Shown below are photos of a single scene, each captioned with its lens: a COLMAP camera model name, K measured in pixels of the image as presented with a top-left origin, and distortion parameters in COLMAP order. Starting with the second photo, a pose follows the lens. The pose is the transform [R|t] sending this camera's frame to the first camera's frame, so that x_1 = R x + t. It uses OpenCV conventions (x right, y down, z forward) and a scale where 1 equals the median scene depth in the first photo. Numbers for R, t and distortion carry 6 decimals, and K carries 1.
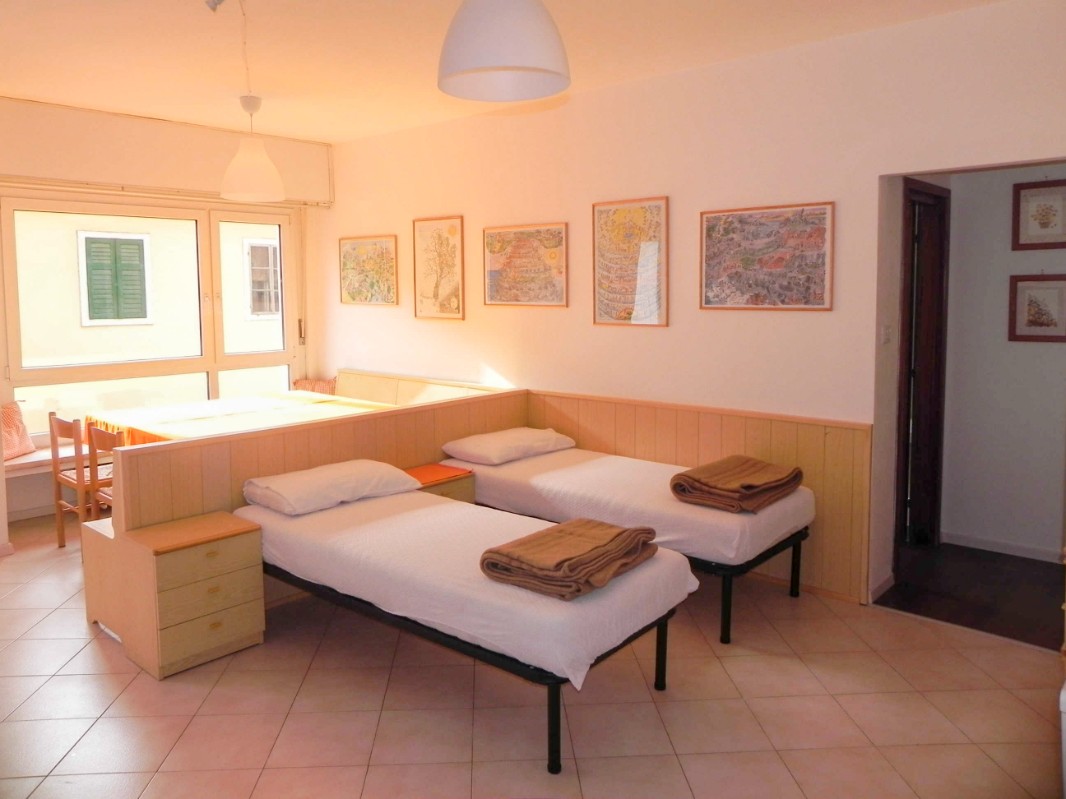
lens RADIAL K [[801.2, 0, 530.5], [0, 801.2, 402.2], [0, 0, 1]] dist [-0.011774, -0.017123]
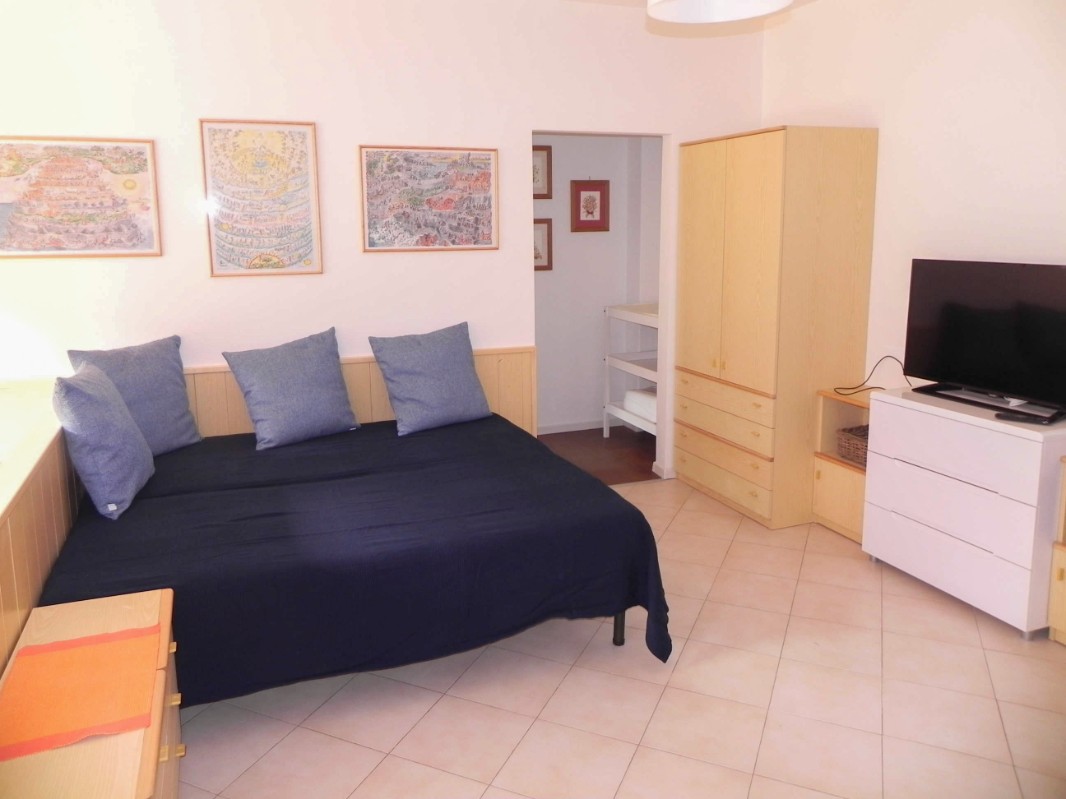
lens RADIAL K [[801.2, 0, 532.6], [0, 801.2, 395.2], [0, 0, 1]] dist [-0.011774, -0.017123]
pose [[0.449700, -0.174094, 0.876049, -0.554650], [0.130653, 0.983092, 0.128298, -0.048172], [-0.883572, 0.056762, 0.464842, 0.418572]]
